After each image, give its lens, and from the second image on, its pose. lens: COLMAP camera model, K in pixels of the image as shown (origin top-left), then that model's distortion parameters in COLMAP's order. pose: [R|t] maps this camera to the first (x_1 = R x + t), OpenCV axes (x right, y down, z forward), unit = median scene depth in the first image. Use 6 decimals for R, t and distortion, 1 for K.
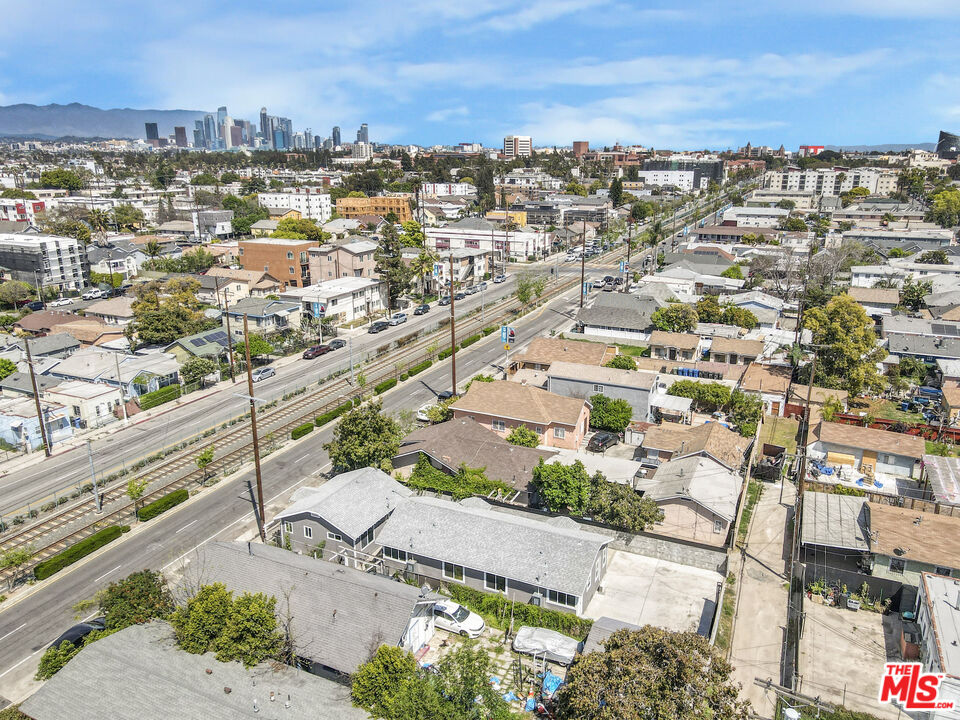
lens RADIAL K [[695.1, 0, 486.0], [0, 695.1, 358.8], [0, 0, 1]] dist [0.009610, 0.003463]
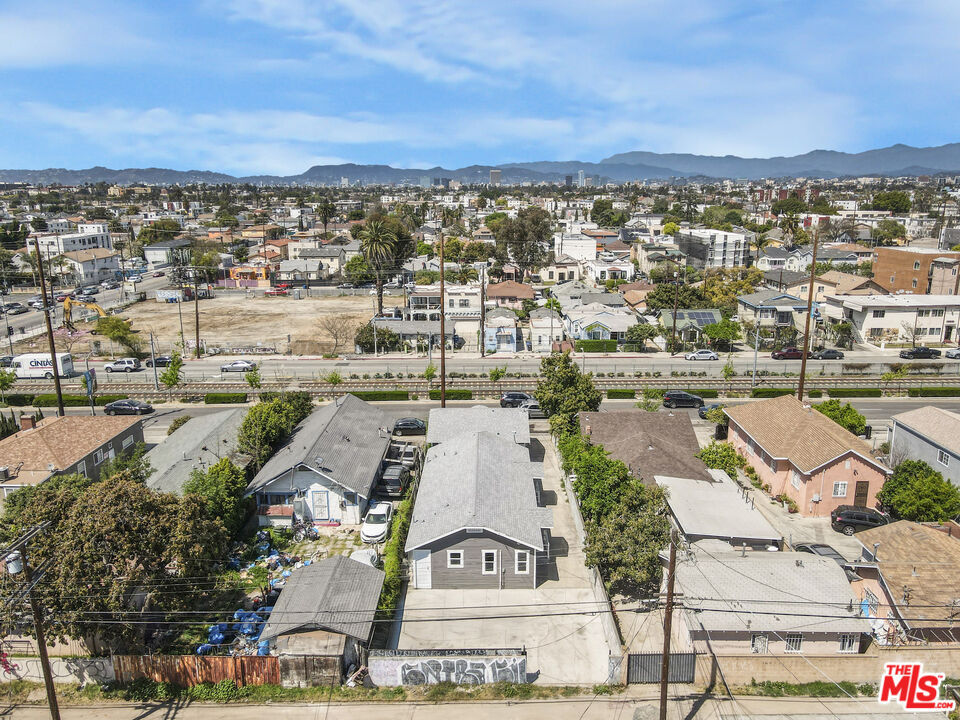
lens RADIAL K [[695.1, 0, 483.0], [0, 695.1, 357.6], [0, 0, 1]] dist [0.009610, 0.003463]
pose [[0.420832, 0.212834, -0.881818, 0.250903], [-0.253863, 0.960877, 0.110764, -0.003222], [0.870893, 0.177248, 0.458398, 0.177701]]
